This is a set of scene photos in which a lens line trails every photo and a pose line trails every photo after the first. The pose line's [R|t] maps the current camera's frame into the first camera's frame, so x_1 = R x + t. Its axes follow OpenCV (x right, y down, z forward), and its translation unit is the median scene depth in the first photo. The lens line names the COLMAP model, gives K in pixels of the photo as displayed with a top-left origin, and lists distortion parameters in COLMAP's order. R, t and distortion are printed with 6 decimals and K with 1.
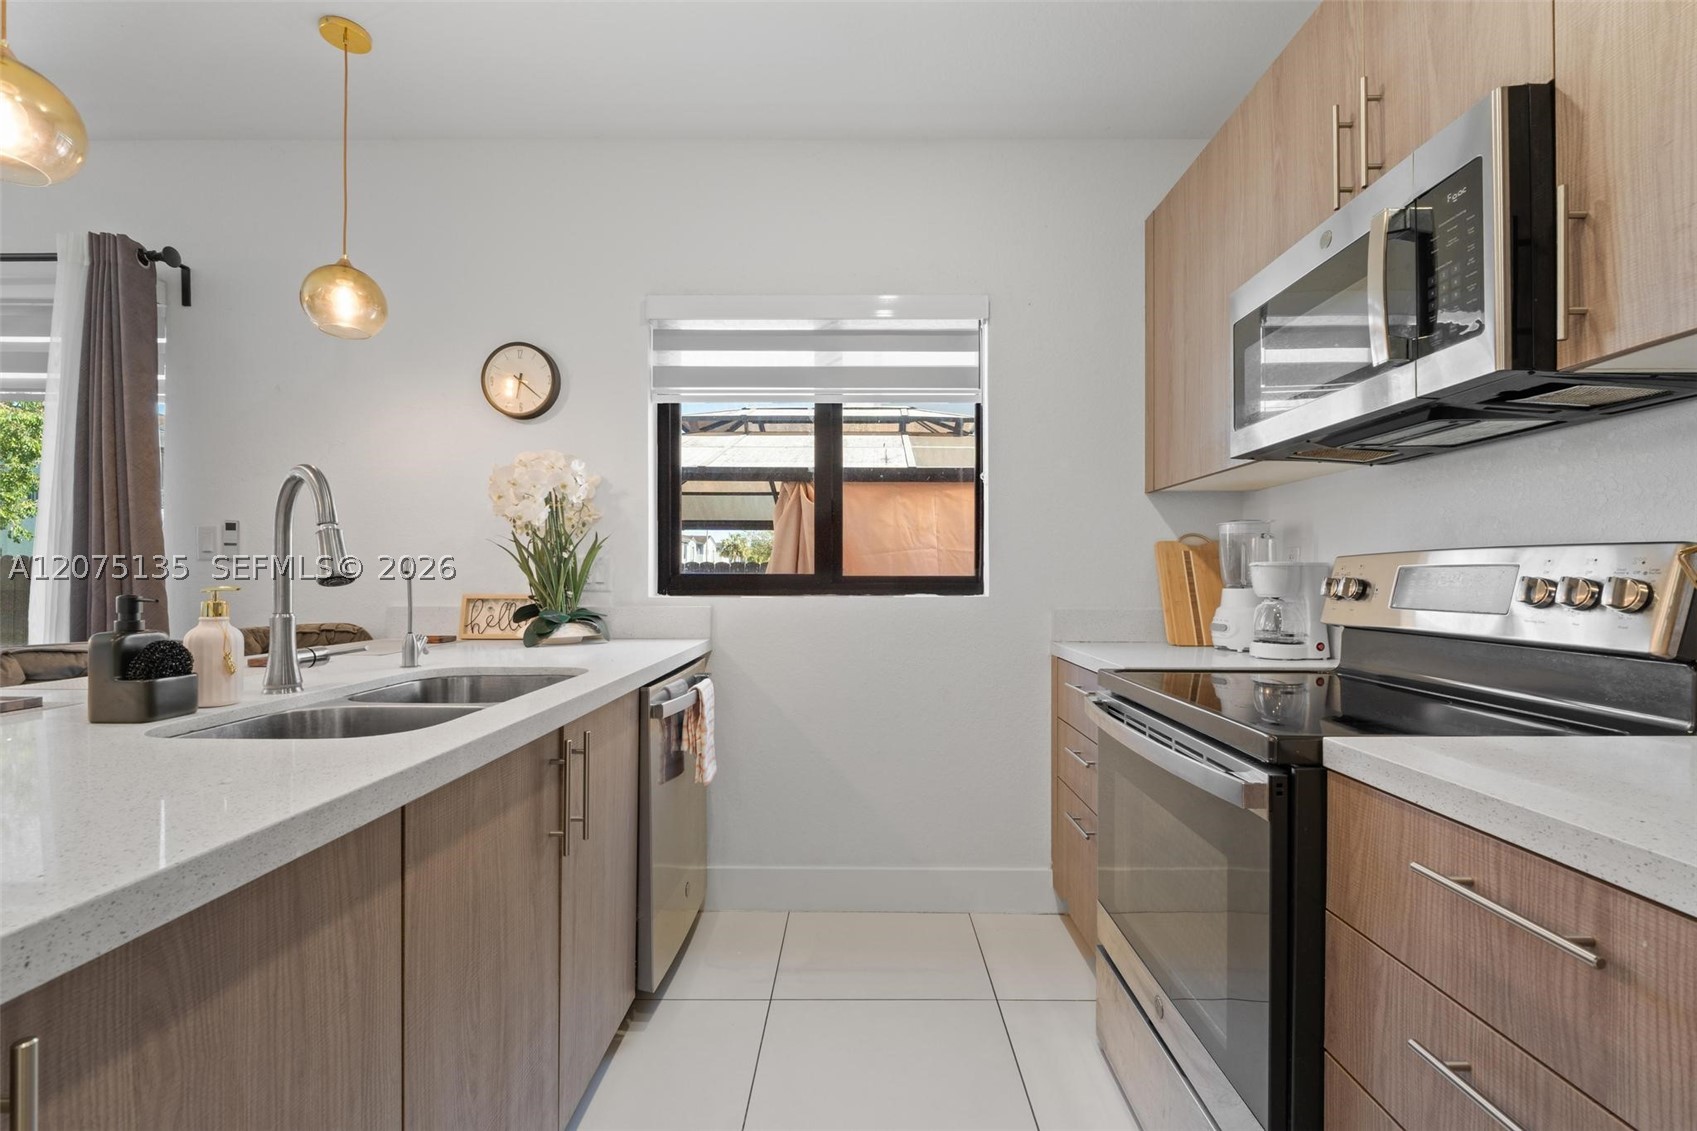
lens RADIAL K [[720.7, 0, 856.0], [0, 720.7, 578.0], [0, 0, 1]] dist [-0.001629, -0.001197]
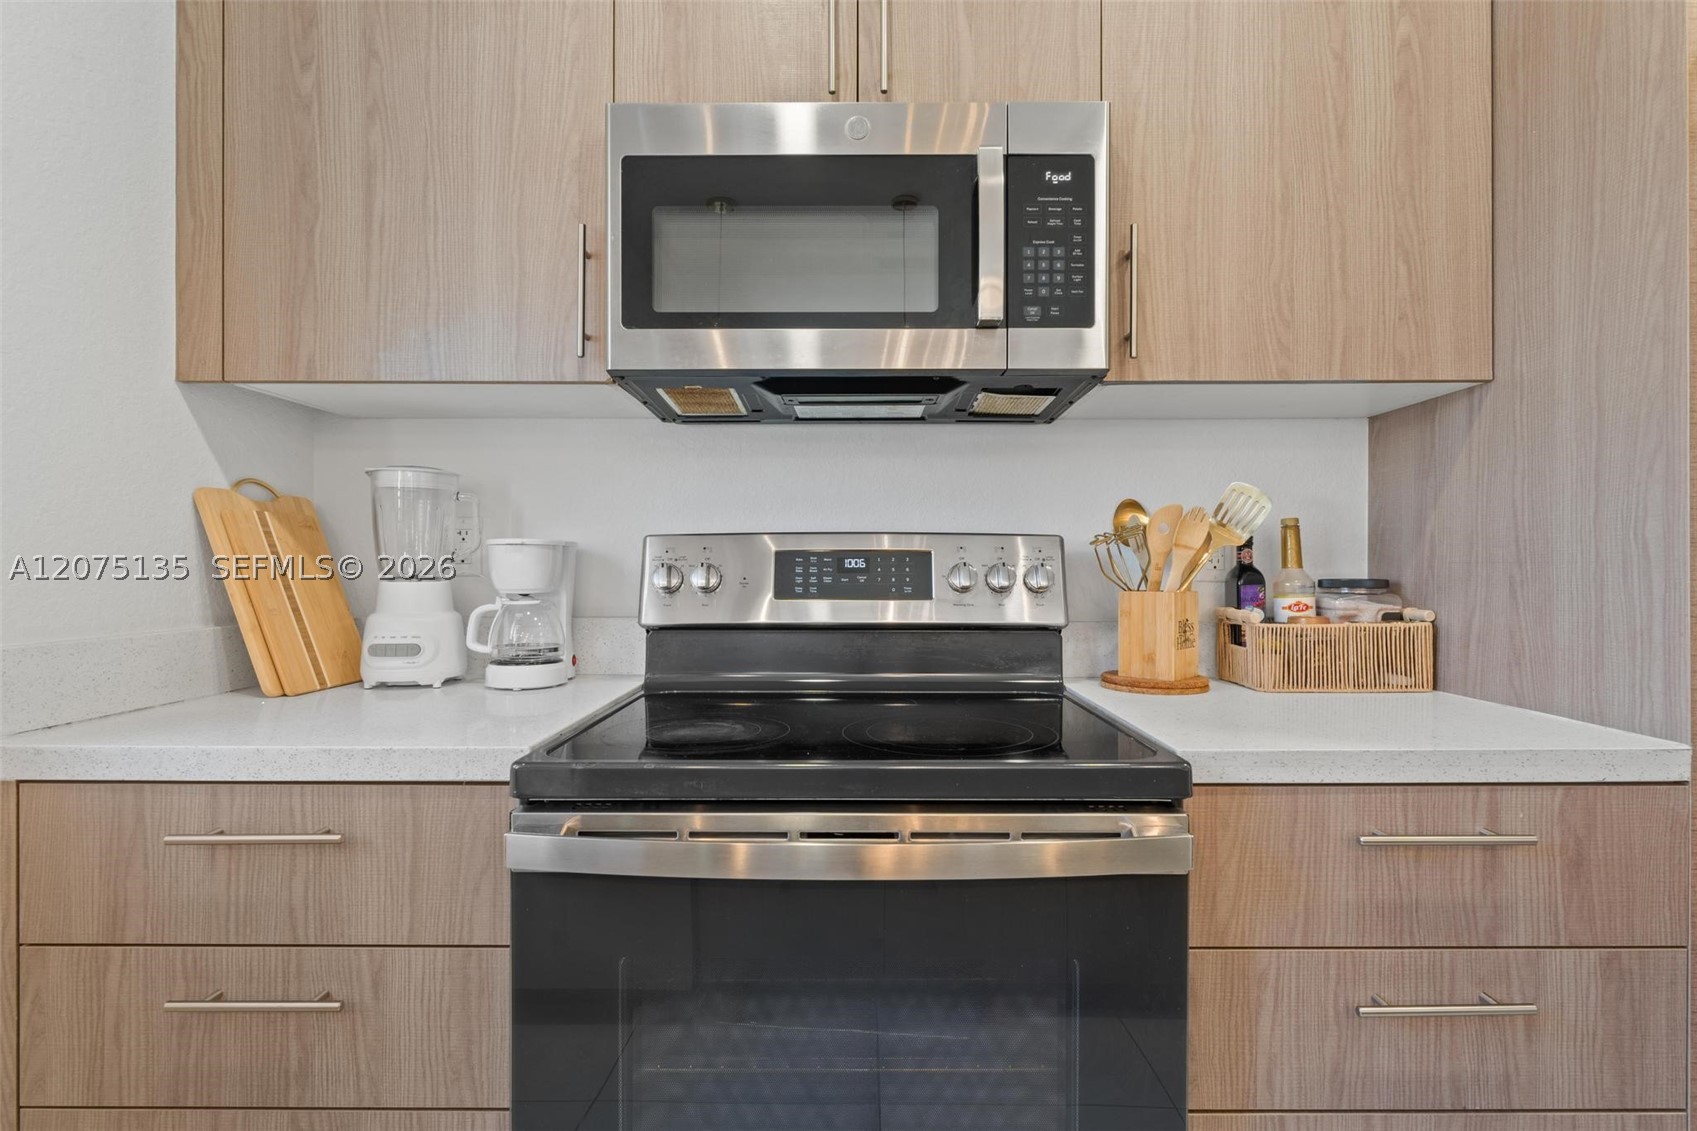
lens RADIAL K [[835.9, 0, 860.5], [0, 835.9, 562.8], [0, 0, 1]] dist [-0.004934, 0.000164]
pose [[-0.007724, -0.000780, 0.999970, -0.154759], [-0.000035, 1.000000, 0.000779, -0.000884], [-0.999970, -0.000029, -0.007724, 0.628118]]
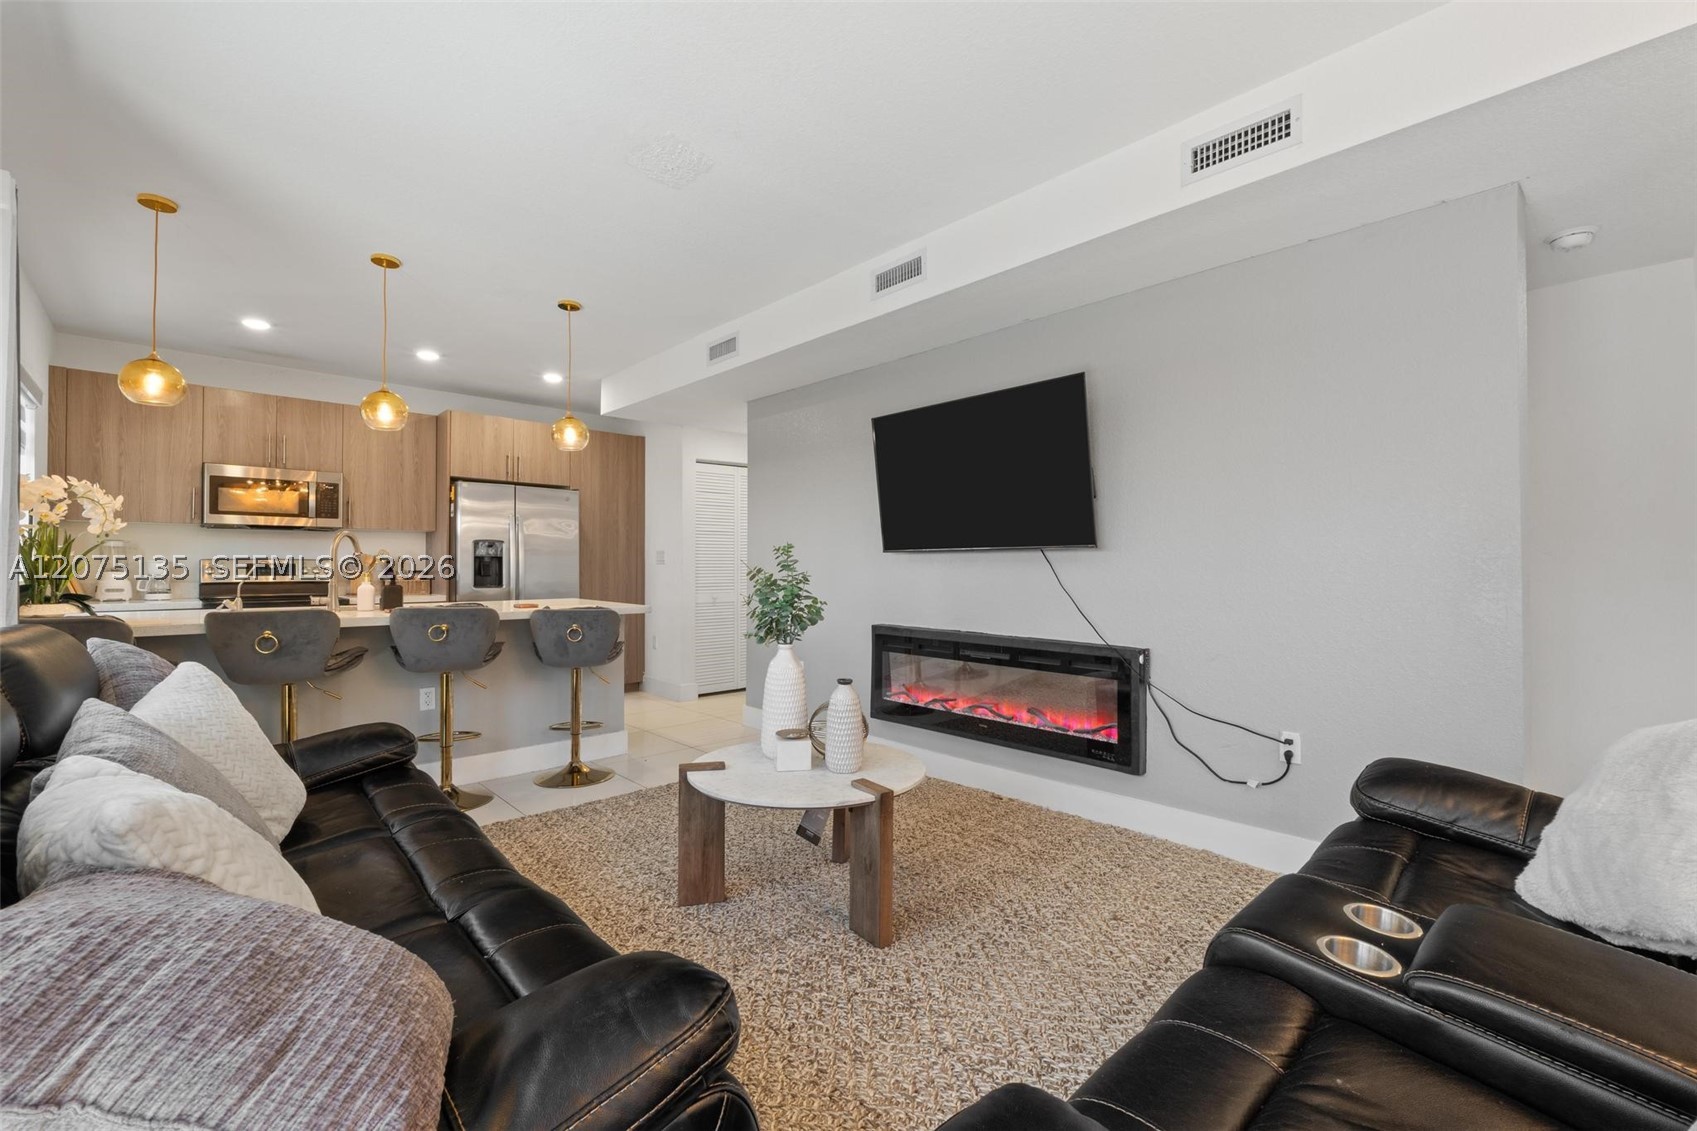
lens RADIAL K [[720.7, 0, 858.2], [0, 720.7, 562.5], [0, 0, 1]] dist [-0.001629, -0.001197]
pose [[-0.675745, 0.001728, 0.737133, -2.497729], [-0.003397, 0.999979, -0.005459, -0.008027], [-0.737127, -0.006193, -0.675726, 0.804929]]
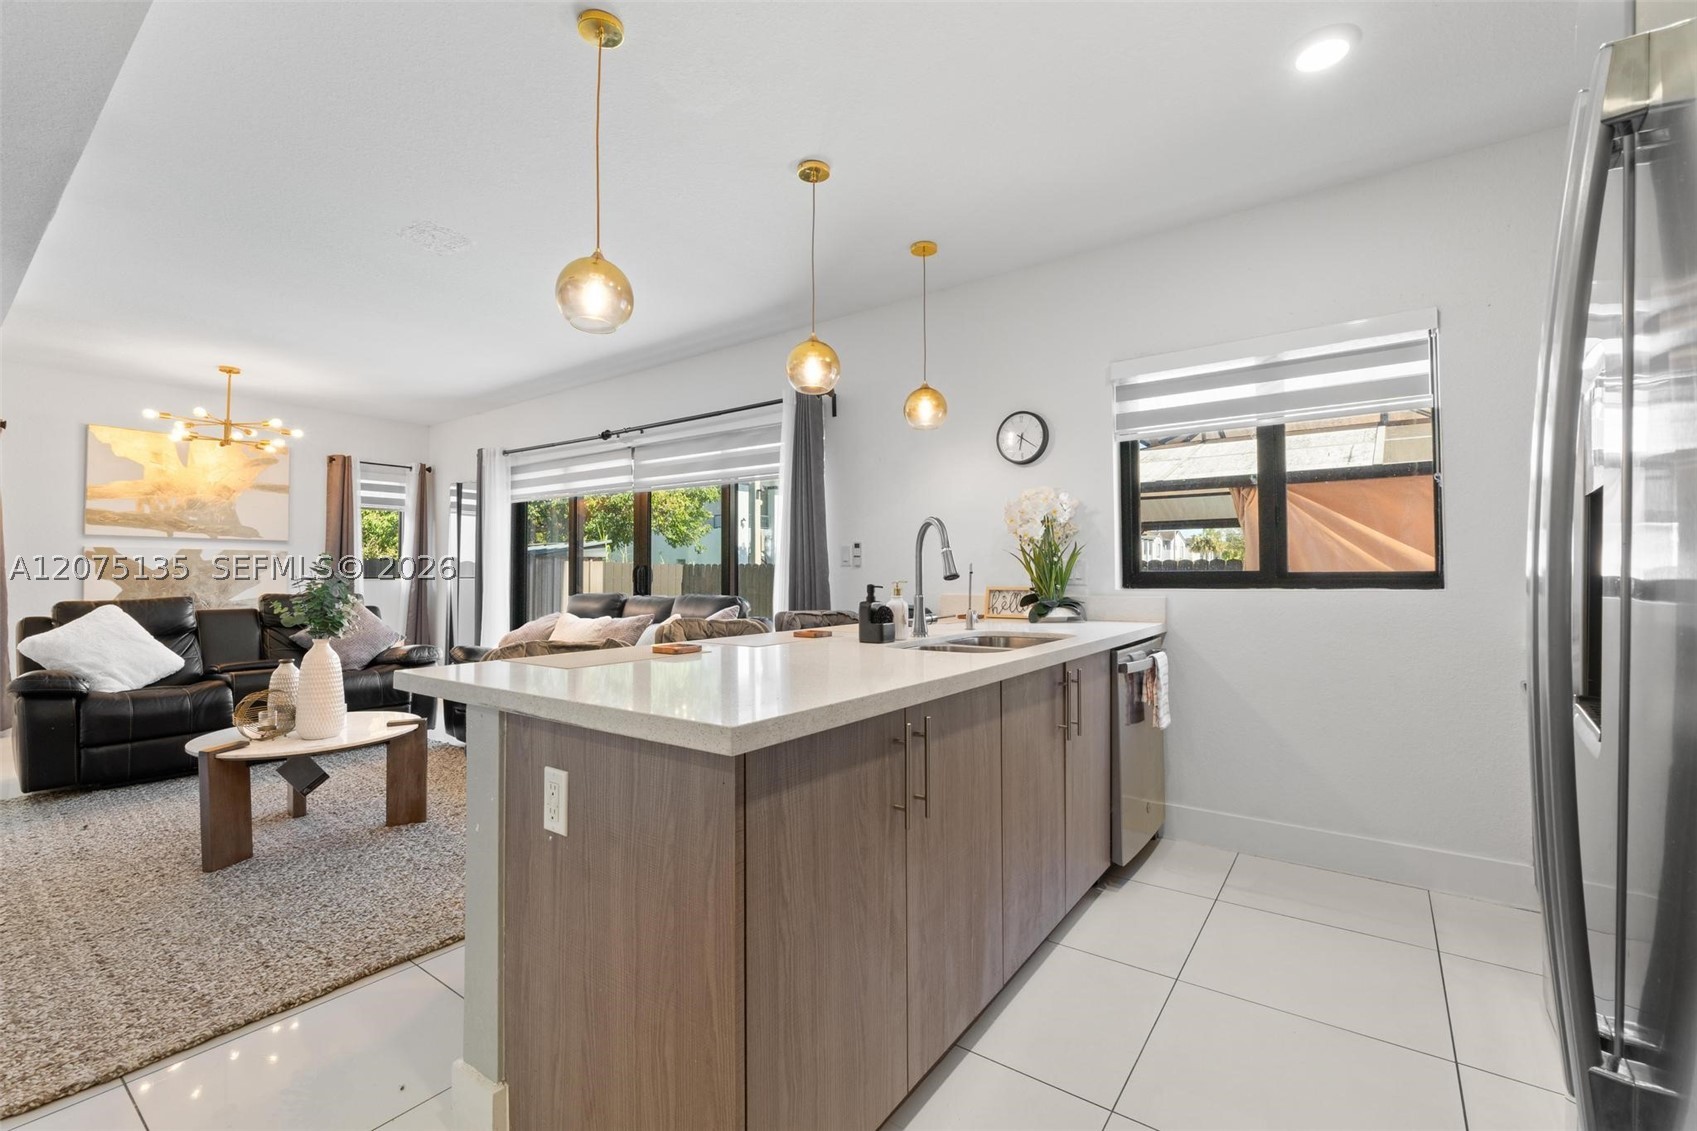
lens RADIAL K [[720.7, 0, 861.8], [0, 720.7, 557.8], [0, 0, 1]] dist [-0.001629, -0.001197]
pose [[0.815957, -0.019906, -0.577769, 0.108731], [0.005596, 0.999632, -0.026536, 0.000744], [0.578085, 0.018419, 0.815769, -0.389534]]
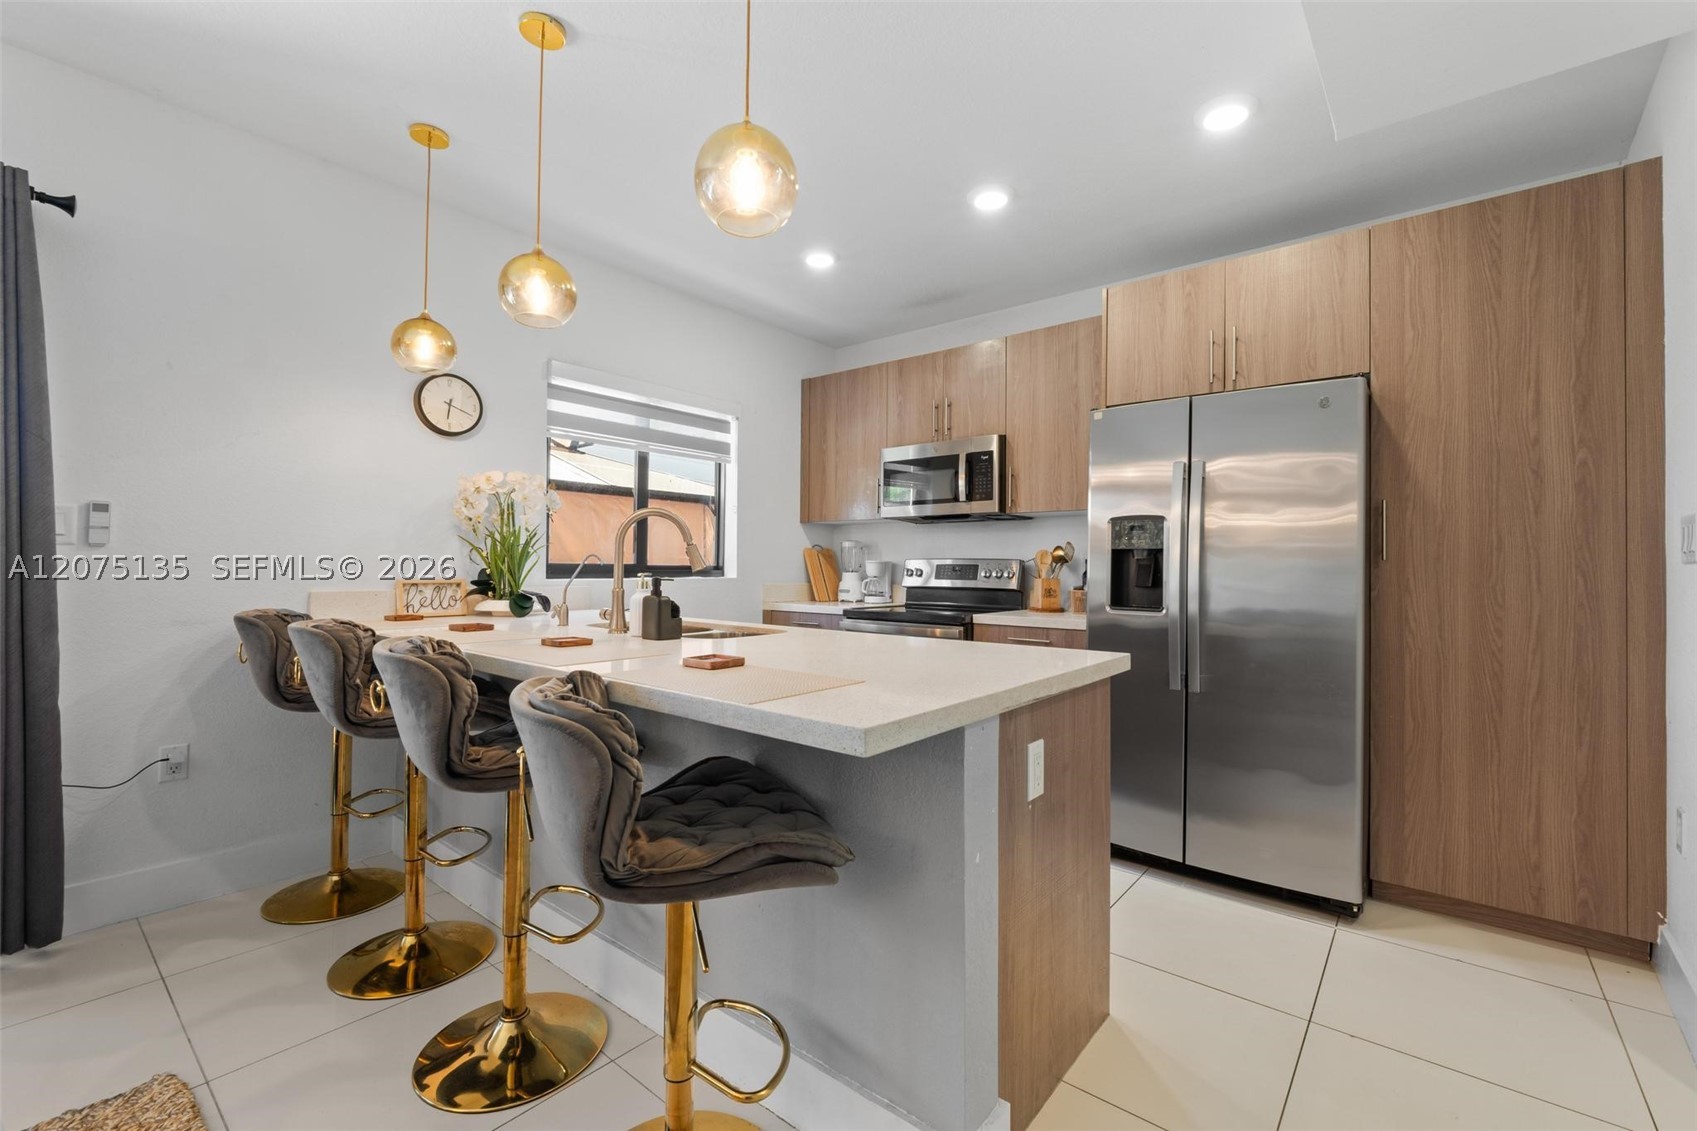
lens RADIAL K [[720.7, 0, 842.2], [0, 720.7, 565.9], [0, 0, 1]] dist [-0.001629, -0.001197]
pose [[0.639910, 0.003112, 0.768444, -1.102072], [-0.006375, 0.999979, 0.001258, -0.006988], [-0.768424, -0.005704, 0.639916, -0.337855]]
